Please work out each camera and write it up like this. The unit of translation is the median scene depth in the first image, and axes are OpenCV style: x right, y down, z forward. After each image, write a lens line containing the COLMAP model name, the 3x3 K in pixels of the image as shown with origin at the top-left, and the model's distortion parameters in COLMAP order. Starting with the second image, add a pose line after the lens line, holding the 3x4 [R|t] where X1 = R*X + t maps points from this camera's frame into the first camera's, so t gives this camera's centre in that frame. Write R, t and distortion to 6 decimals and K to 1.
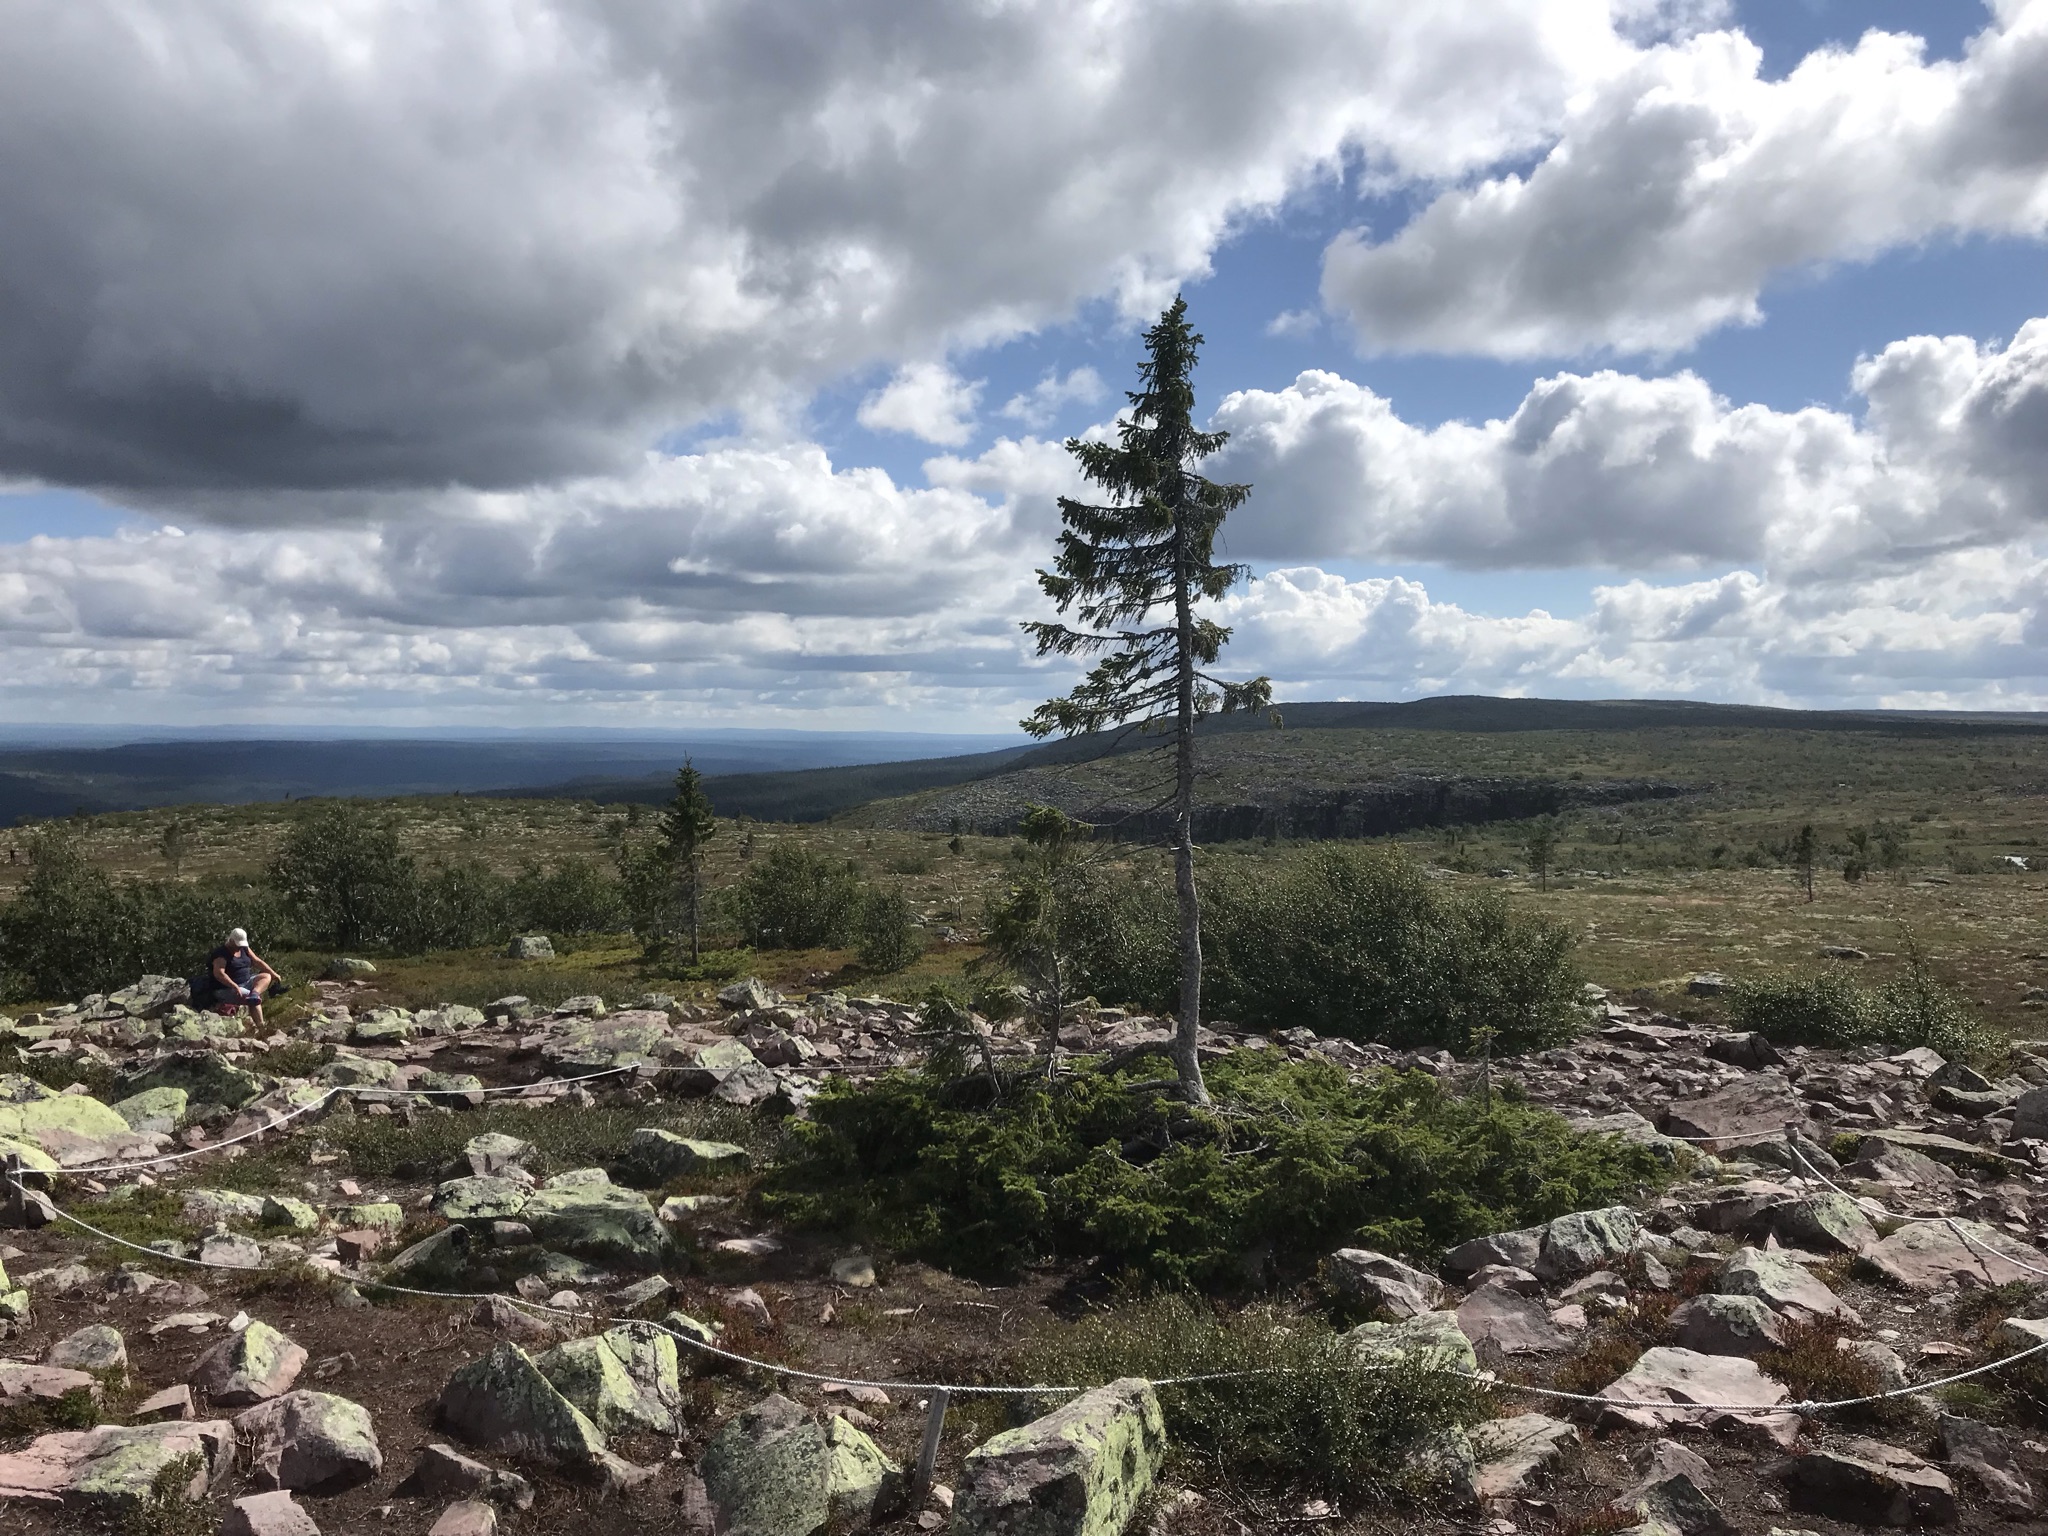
lens RADIAL K [[1665.3, 0, 1020.9], [0, 1665.3, 773.4], [0, 0, 1]] dist [-0.002171, -0.000184]
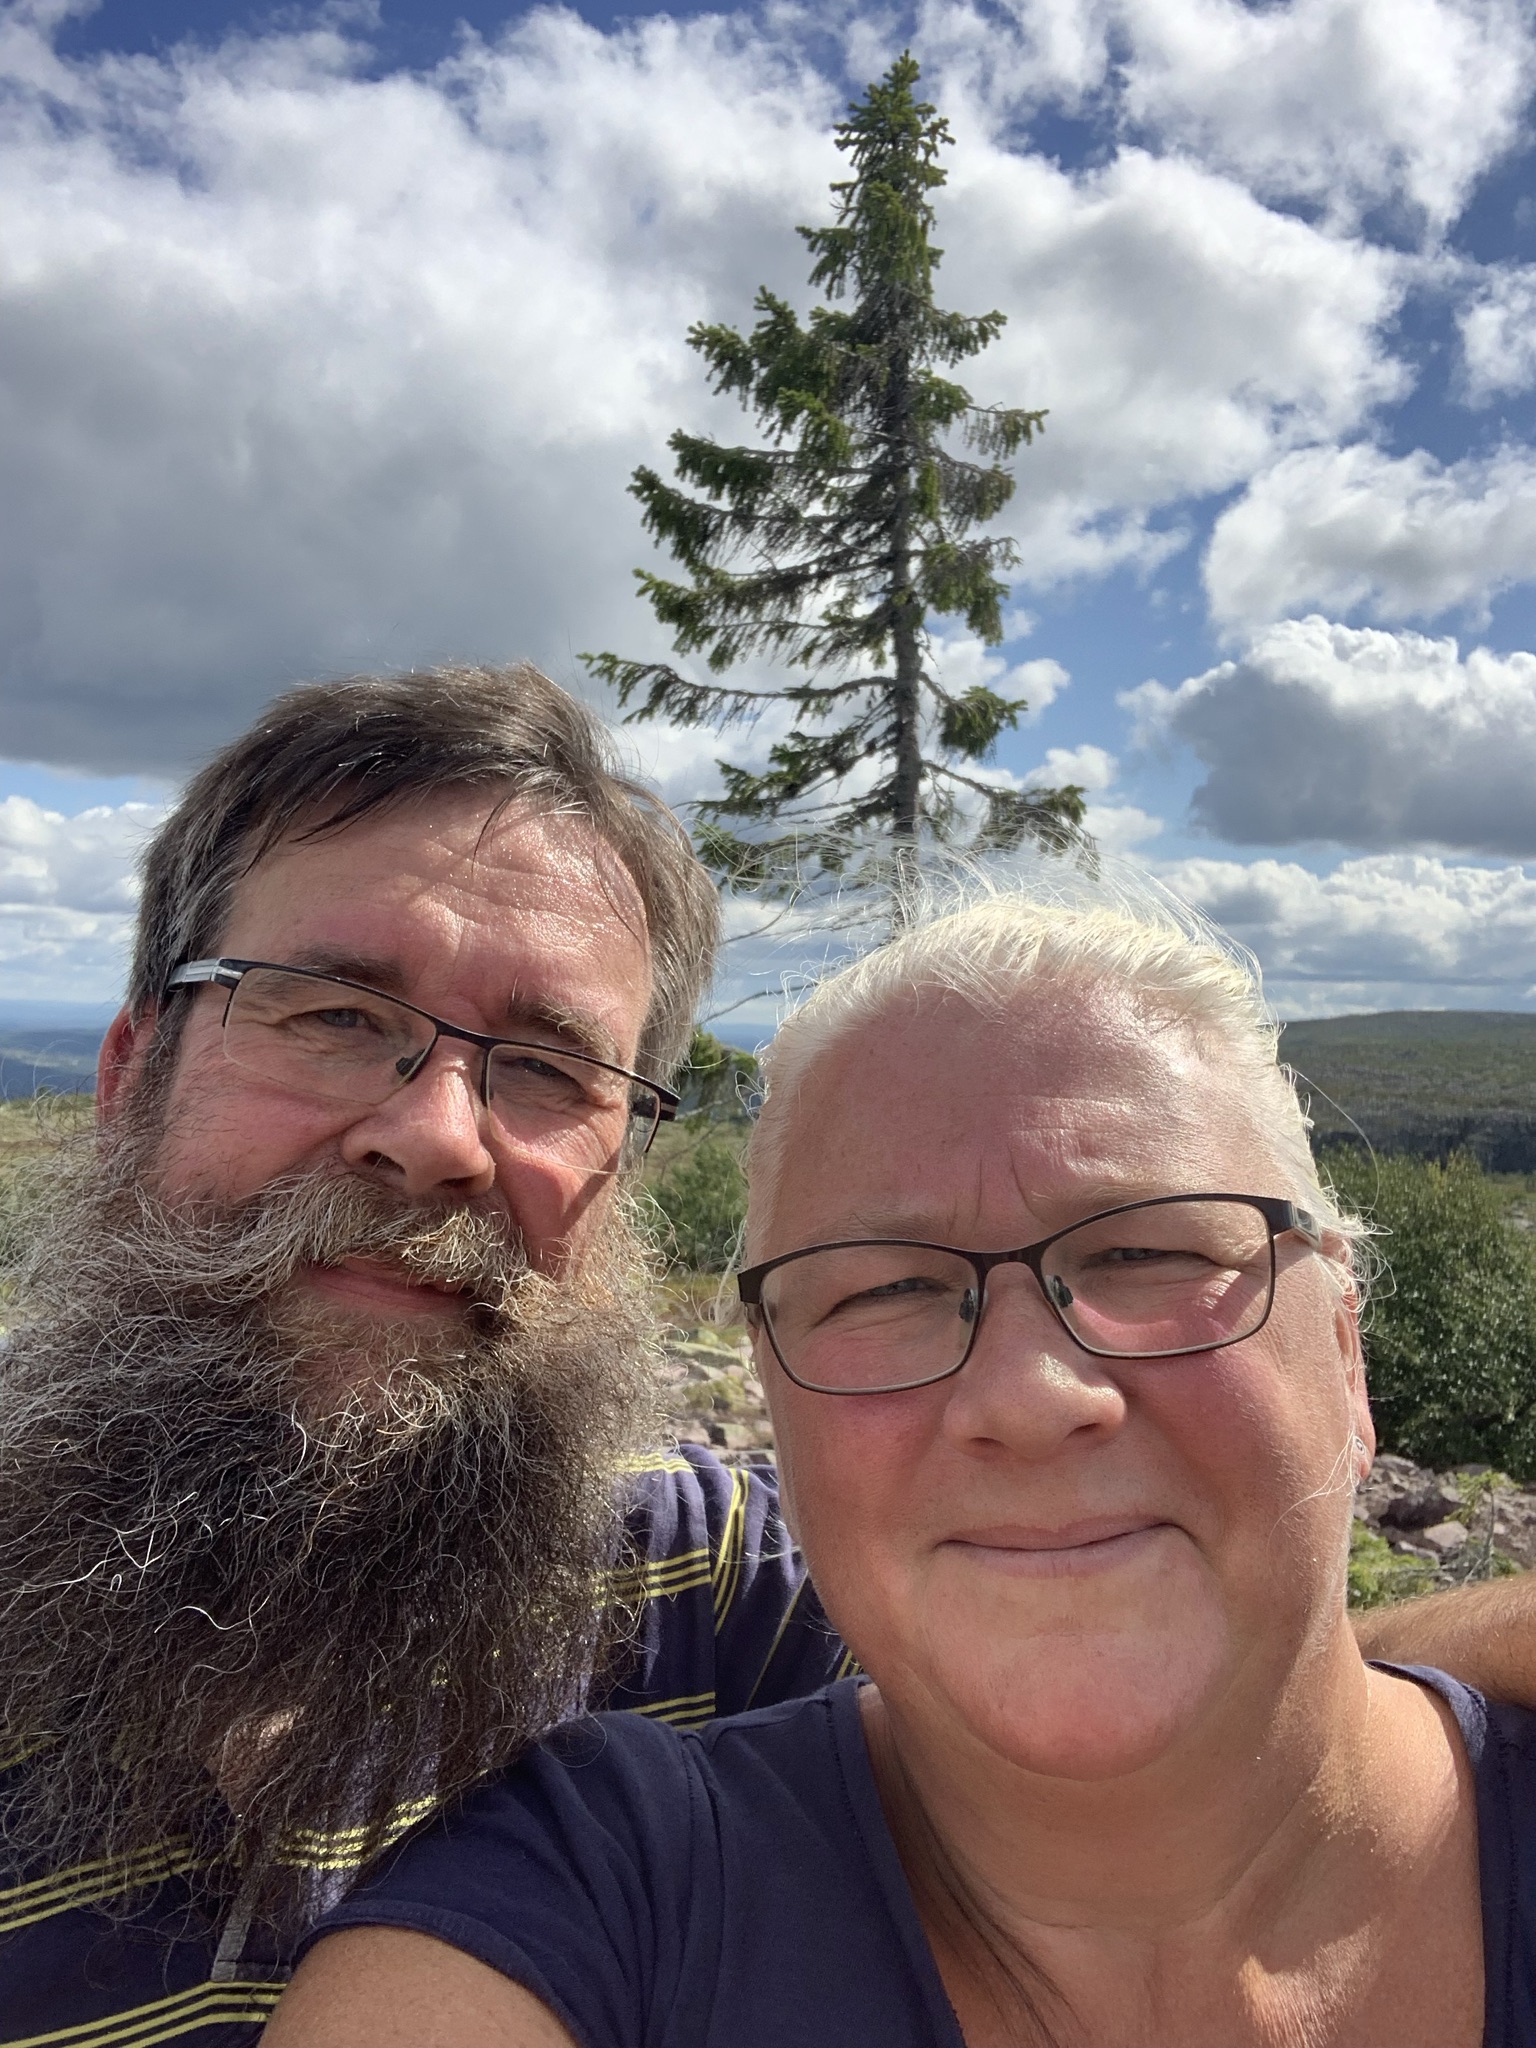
lens RADIAL K [[1925.4, 0, 772.1], [0, 1925.4, 1017.0], [0, 0, 1]] dist [0.009968, 0.000000]
pose [[0.987415, 0.026286, -0.155950, 0.082274], [-0.031316, 0.999063, -0.029889, 0.021394], [0.155018, 0.034396, 0.987313, 0.208255]]
